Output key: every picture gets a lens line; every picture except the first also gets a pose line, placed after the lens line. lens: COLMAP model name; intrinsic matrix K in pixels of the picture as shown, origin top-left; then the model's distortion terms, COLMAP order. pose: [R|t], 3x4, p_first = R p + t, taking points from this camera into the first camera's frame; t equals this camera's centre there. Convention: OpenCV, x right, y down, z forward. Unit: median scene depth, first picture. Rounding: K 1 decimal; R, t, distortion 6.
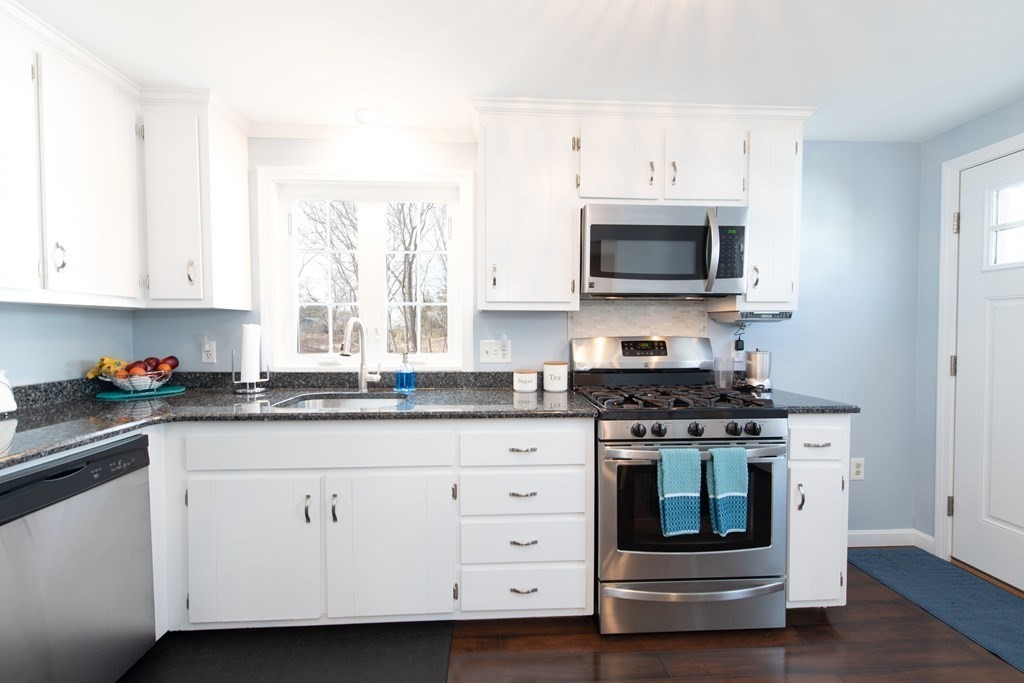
lens RADIAL K [[422.1, 0, 512.0], [0, 422.1, 341.5], [0, 0, 1]] dist [0.002821, 0.000236]
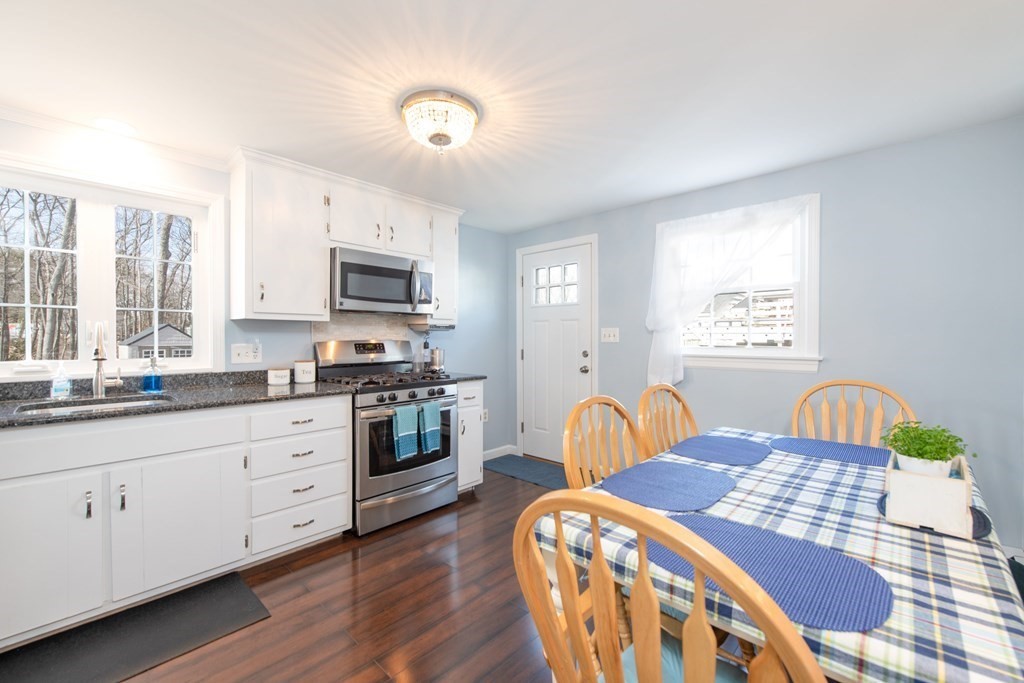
lens RADIAL K [[425.3, 0, 512.0], [0, 425.3, 341.5], [0, 0, 1]] dist [0.002192, 0.000097]
pose [[0.721963, -0.007038, 0.691895, -0.381967], [0.017426, 0.999816, -0.008014, 0.014573], [-0.691712, 0.017843, 0.721953, -0.422785]]
